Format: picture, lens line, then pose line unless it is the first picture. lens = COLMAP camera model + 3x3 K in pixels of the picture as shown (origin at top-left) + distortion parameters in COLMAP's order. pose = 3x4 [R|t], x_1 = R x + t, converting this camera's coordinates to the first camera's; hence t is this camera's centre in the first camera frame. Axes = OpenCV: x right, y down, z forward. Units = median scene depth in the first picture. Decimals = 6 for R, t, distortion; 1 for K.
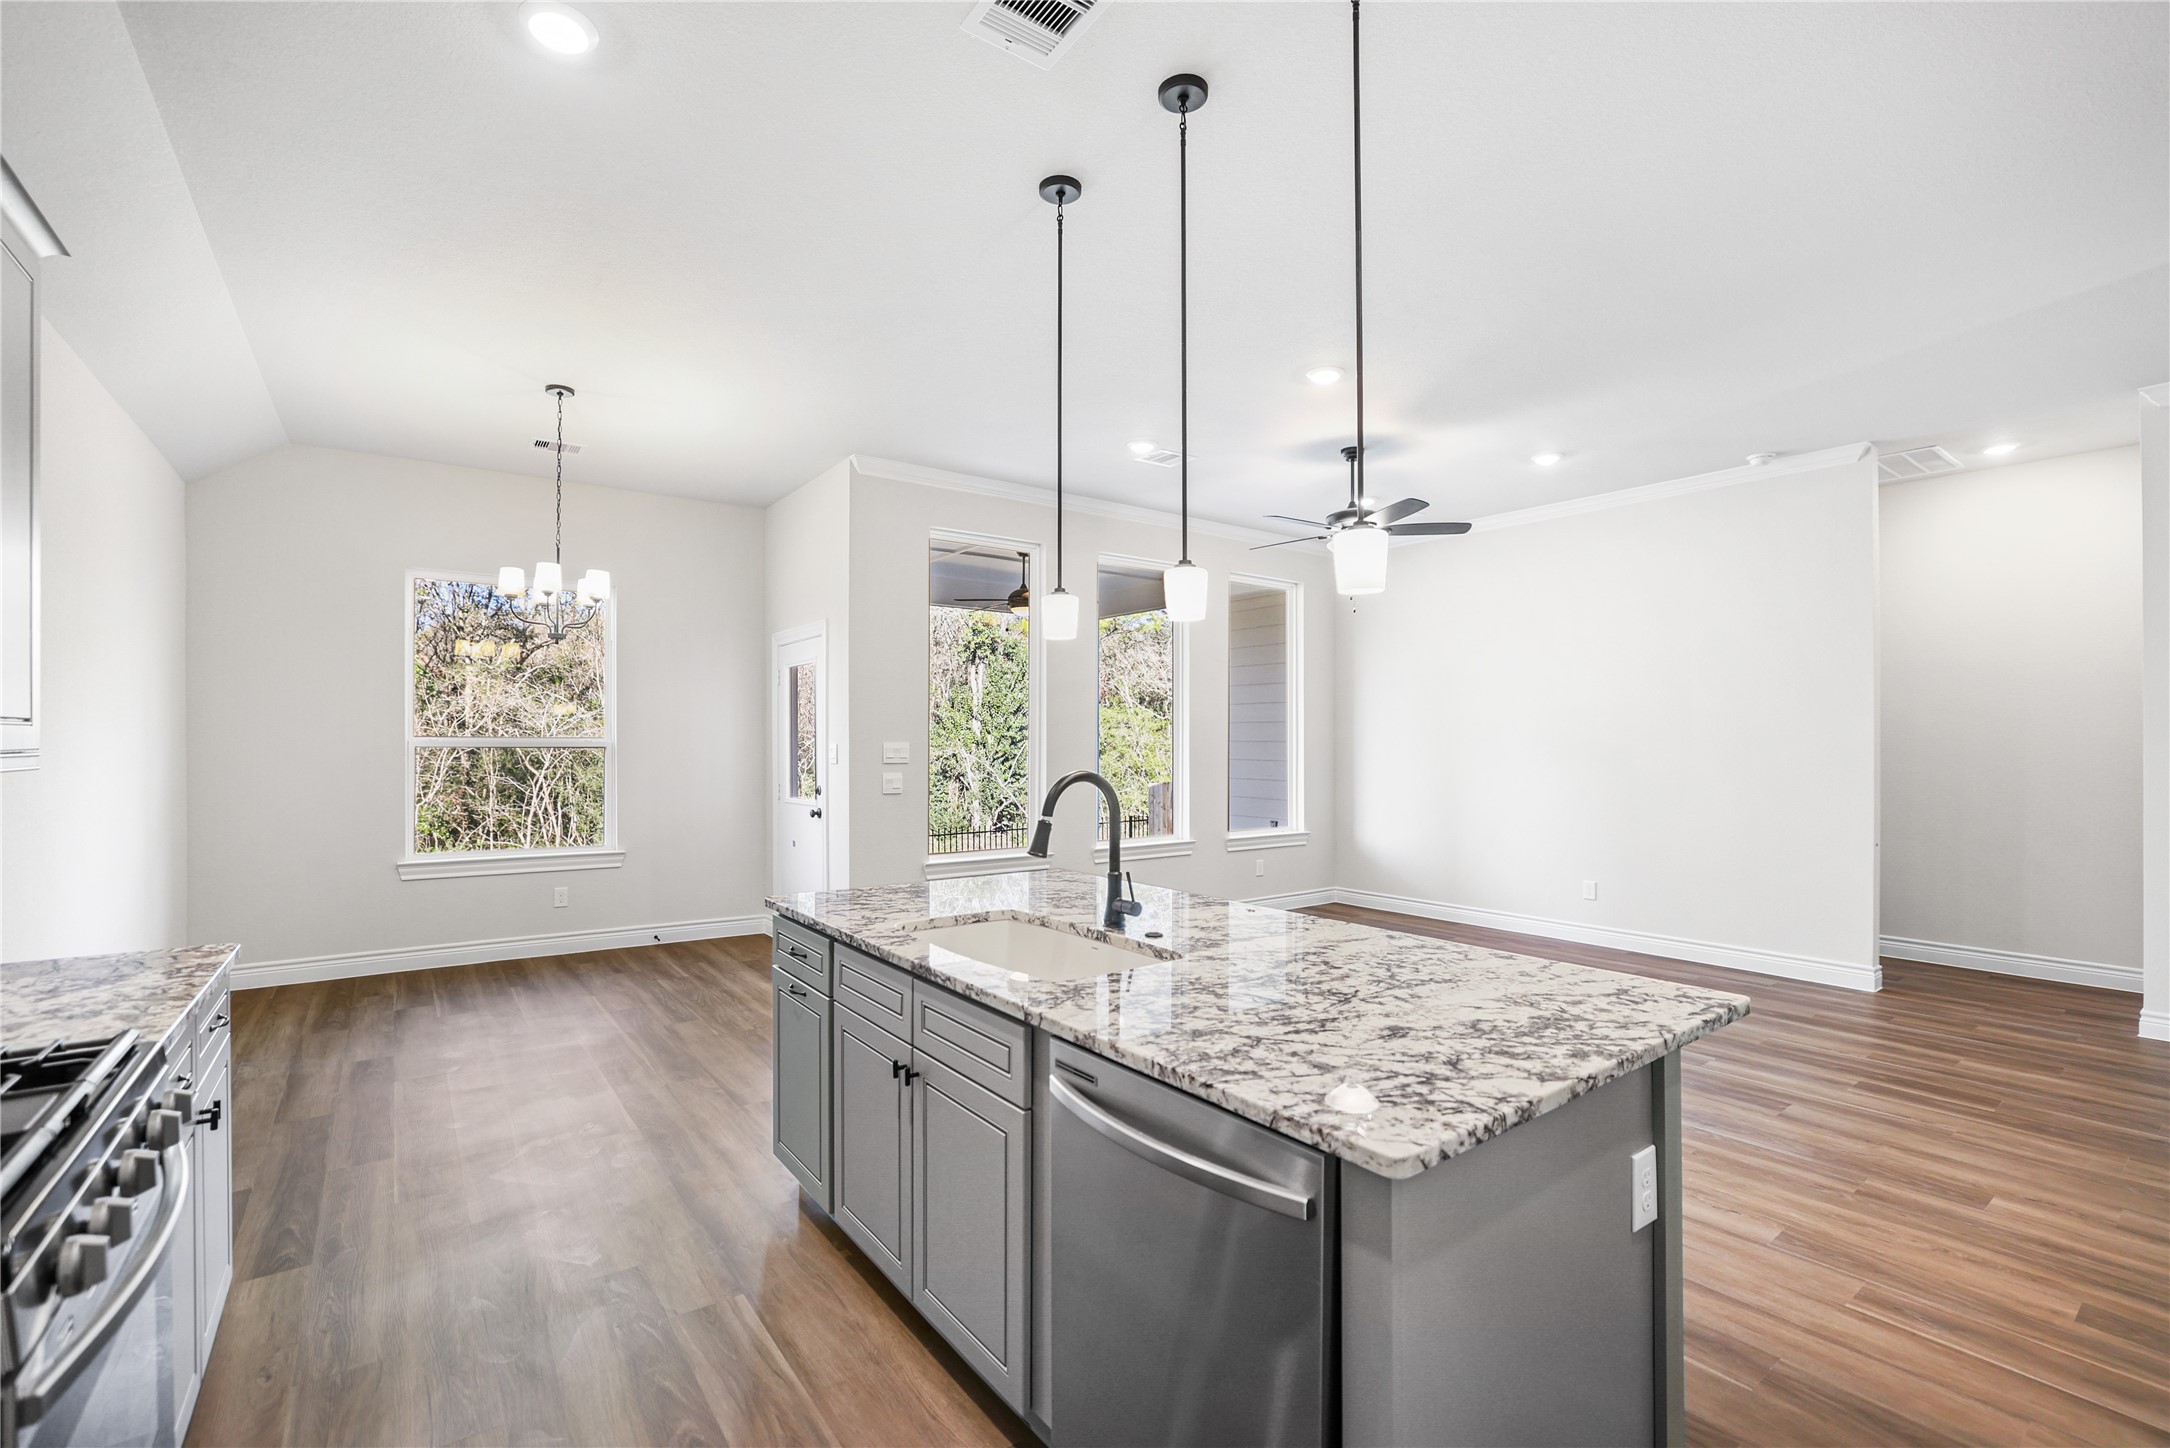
lens RADIAL K [[942.7, 0, 1057.5], [0, 942.7, 730.2], [0, 0, 1]] dist [-0.054688, 0.015241]
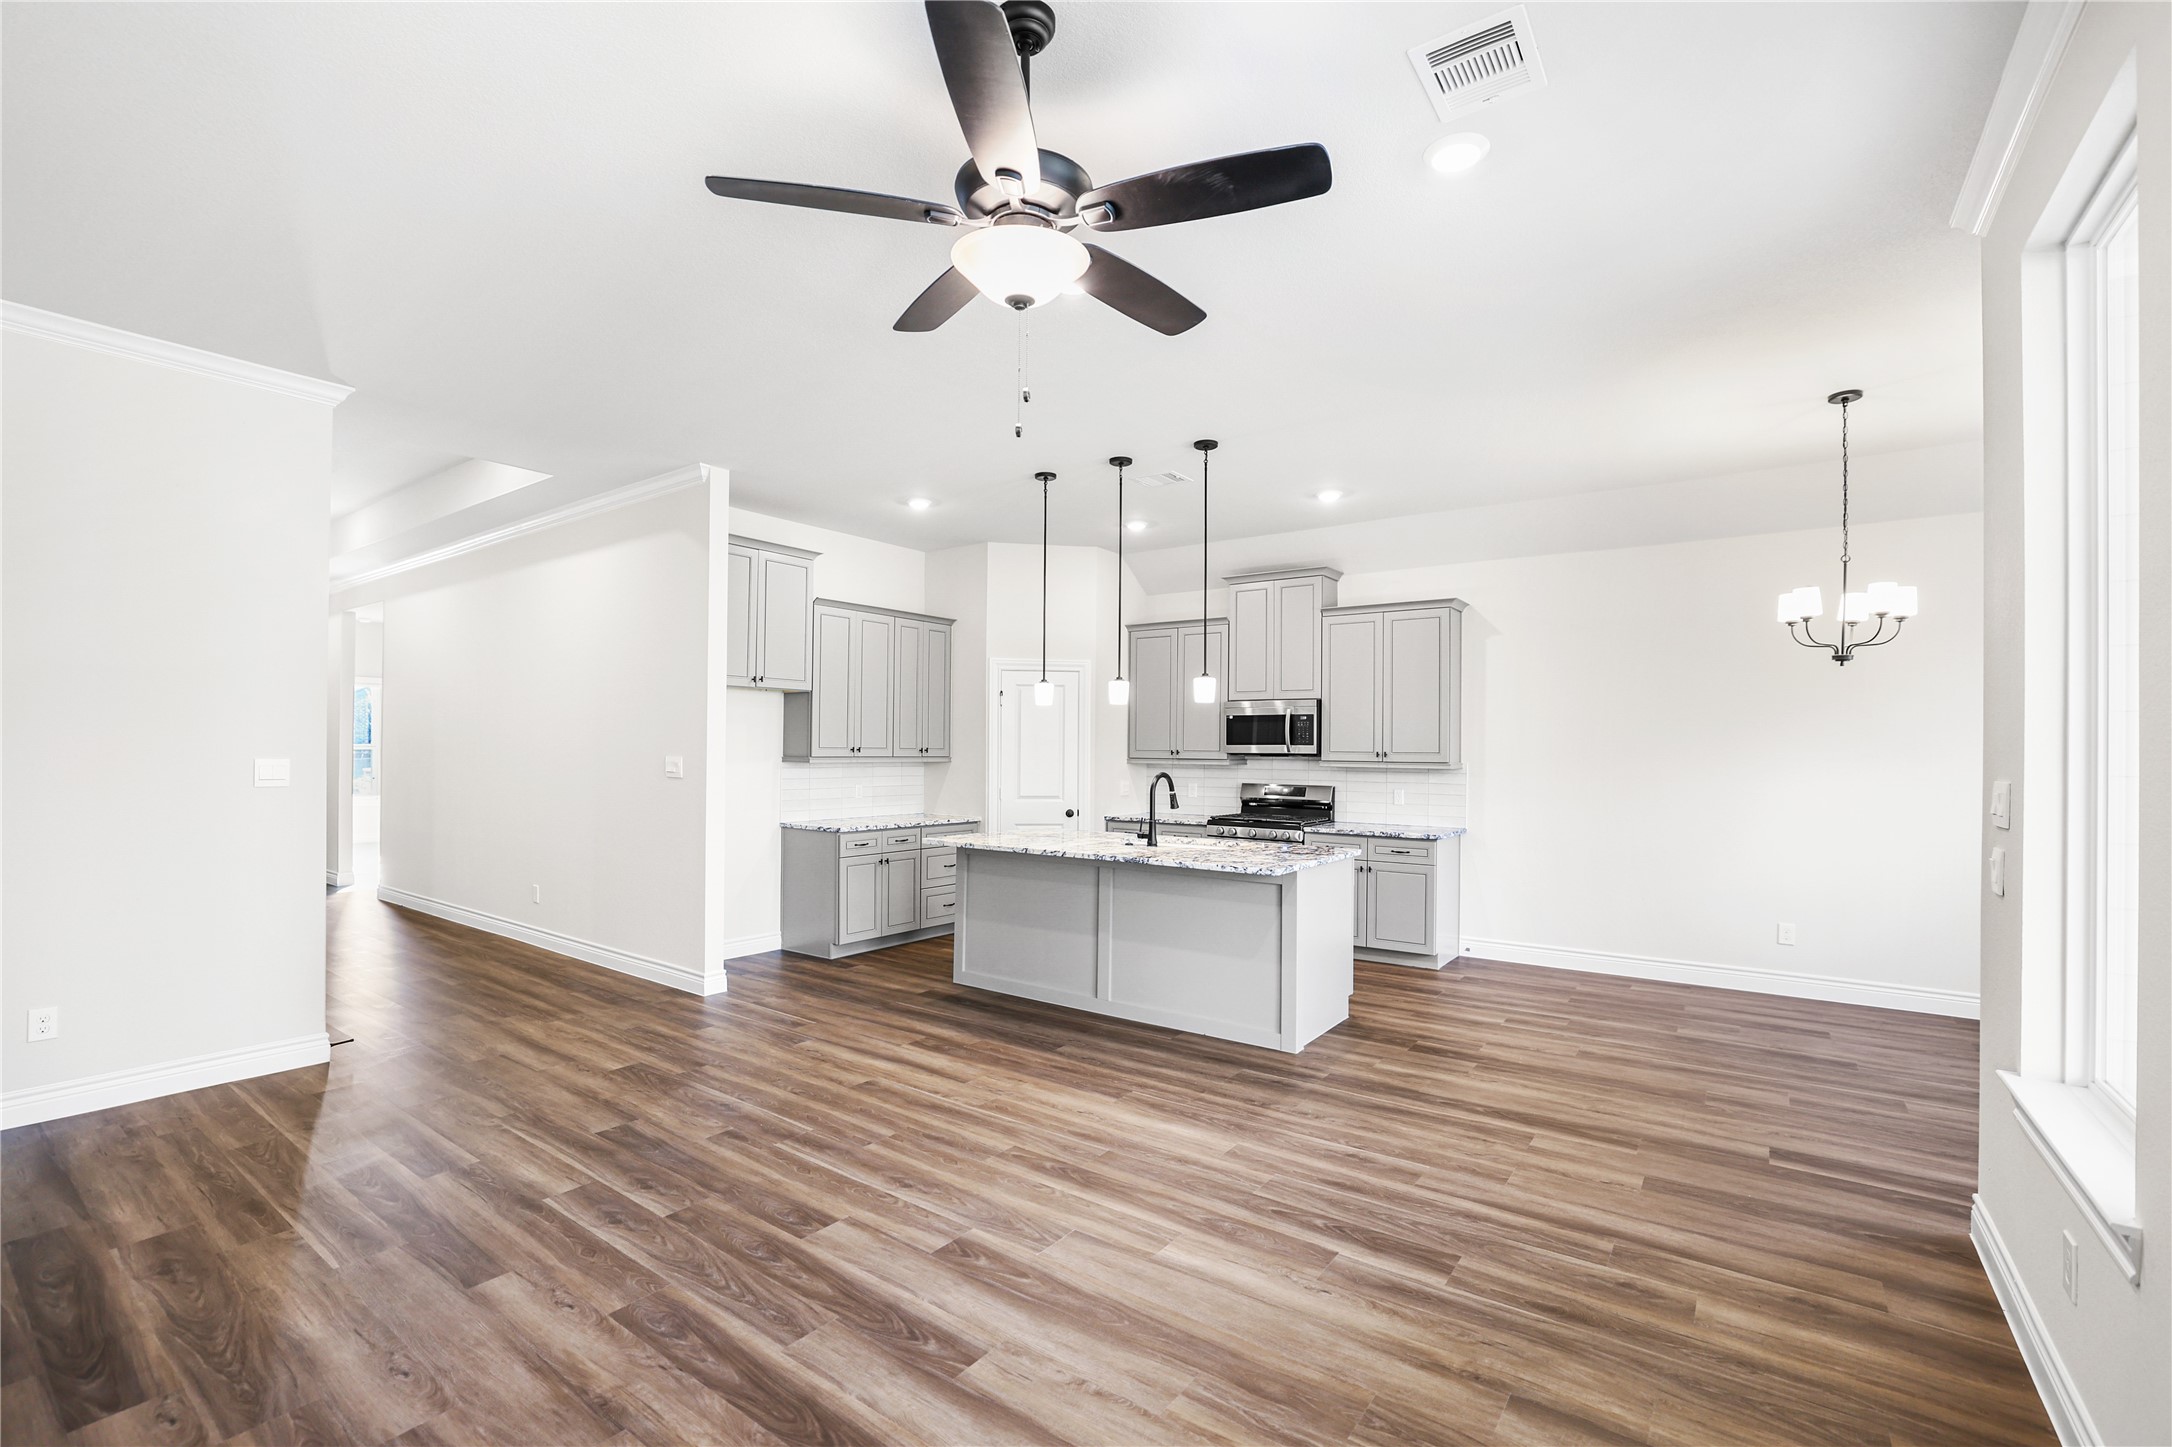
lens RADIAL K [[957.2, 0, 1075.4], [0, 957.2, 743.3], [0, 0, 1]] dist [-0.059850, 0.021636]
pose [[-0.948942, -0.009292, -0.315314, 1.304401], [-0.004546, 0.999865, -0.015782, 0.016262], [0.315418, -0.013542, -0.948856, 4.310033]]
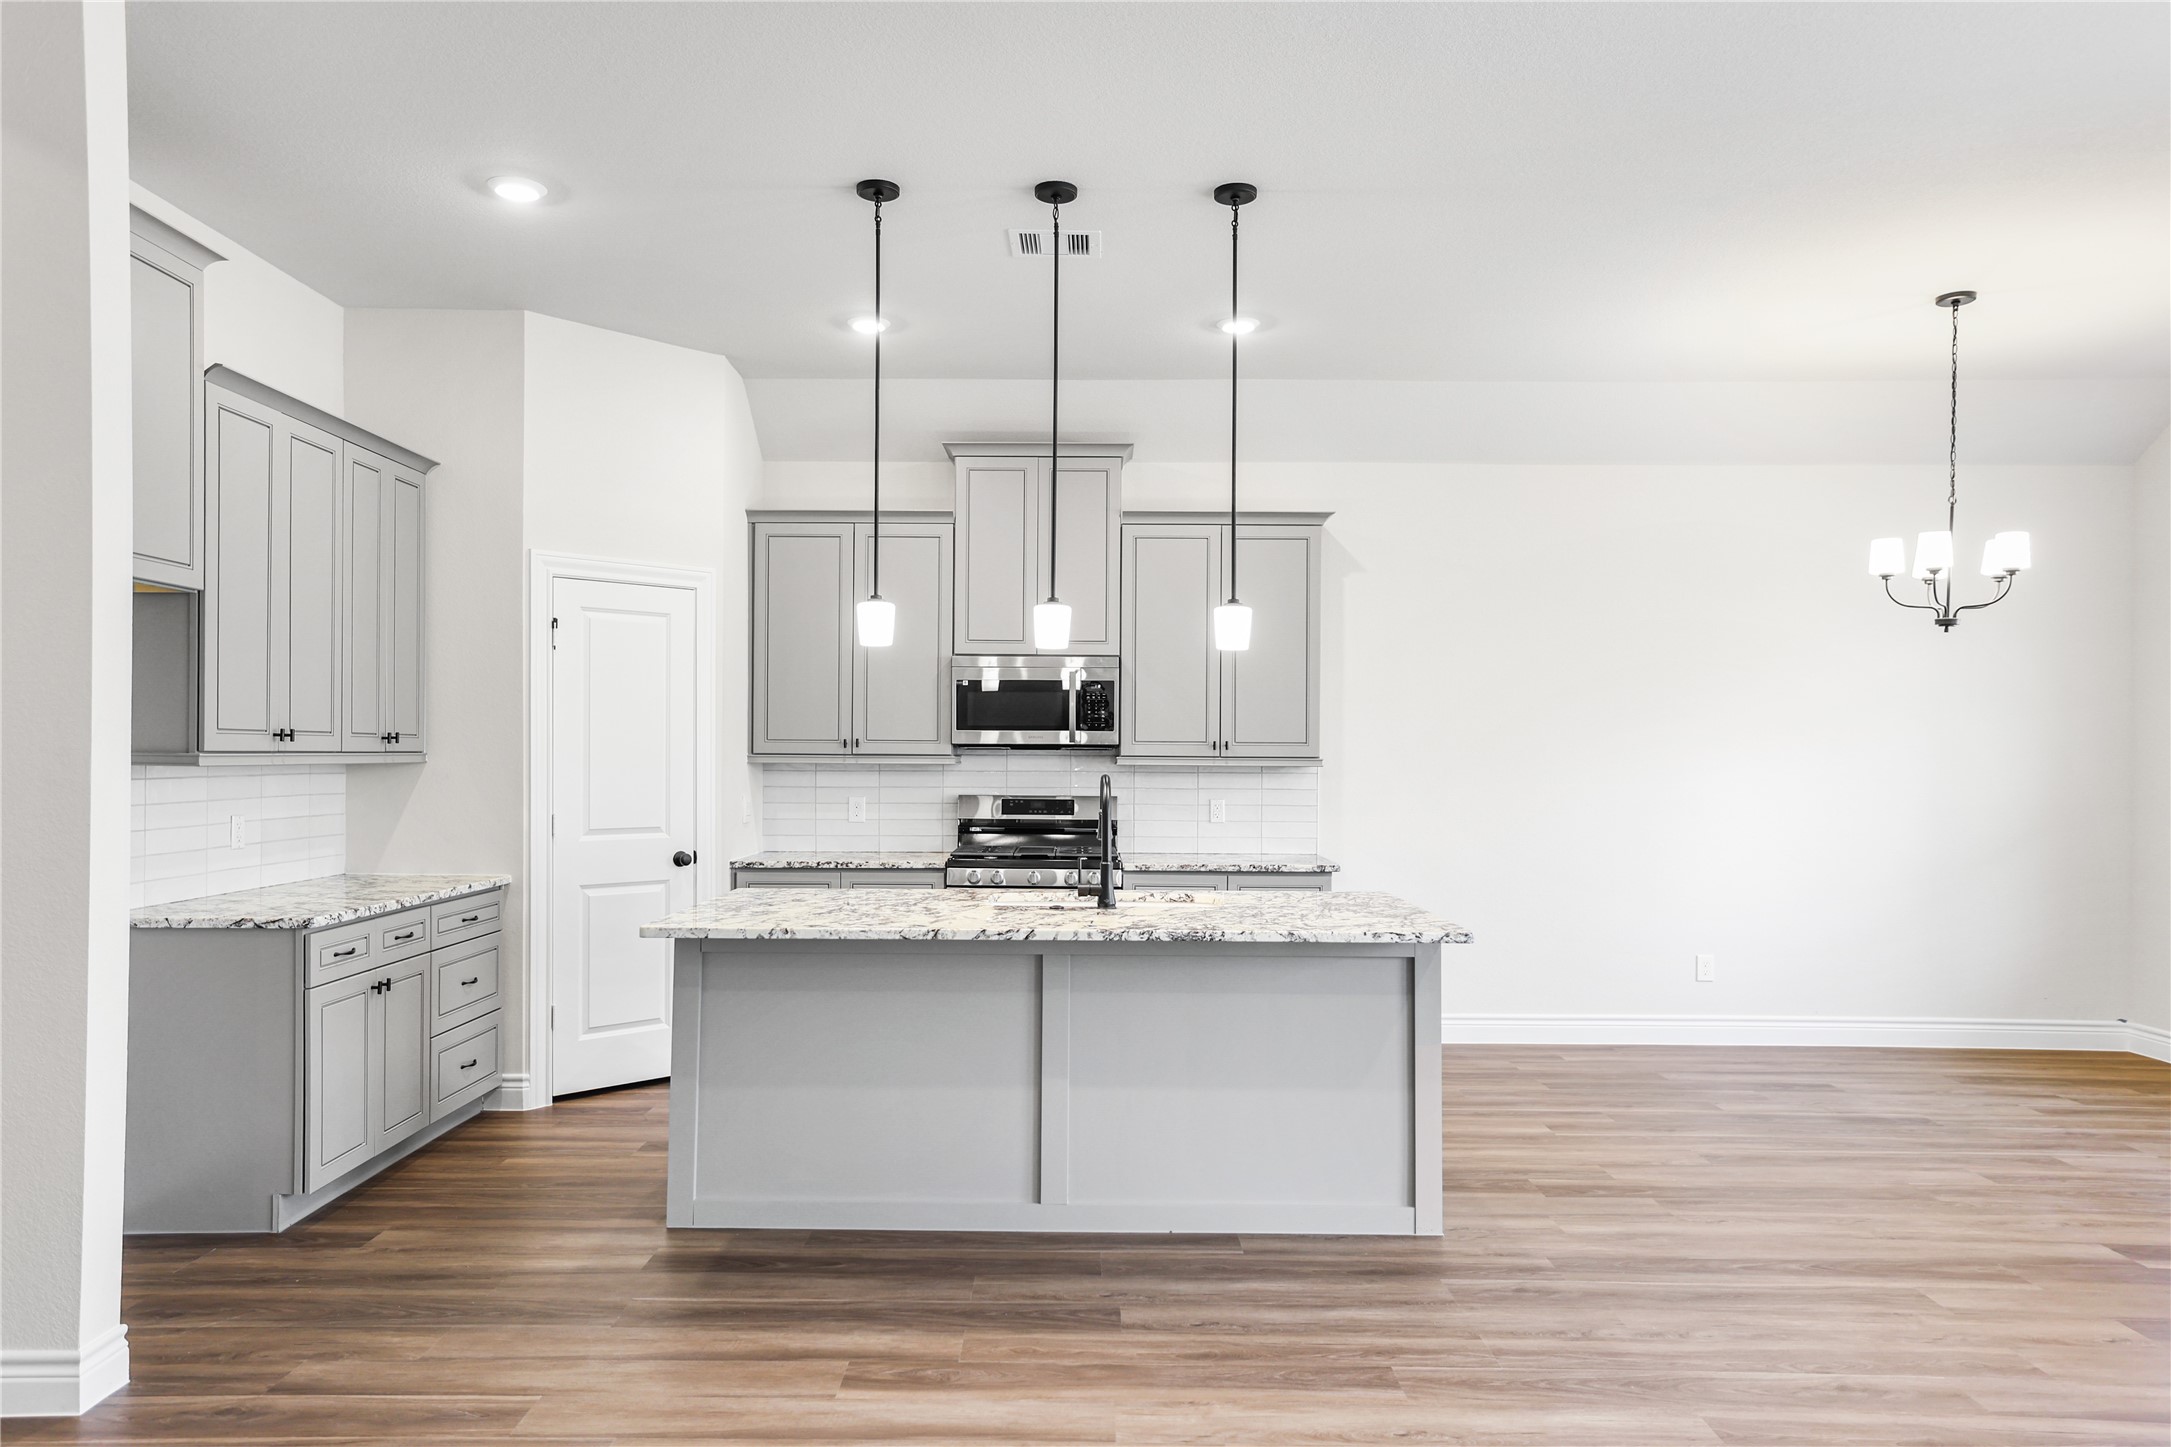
lens RADIAL K [[1431.9, 0, 1076.9], [0, 1431.9, 759.1], [0, 0, 1]] dist [-0.020427, 0.051657]
pose [[-0.581010, 0.000653, -0.813896, 2.198603], [0.002899, 0.999995, -0.001267, 0.035460], [0.813891, -0.003096, -0.581009, 2.882745]]
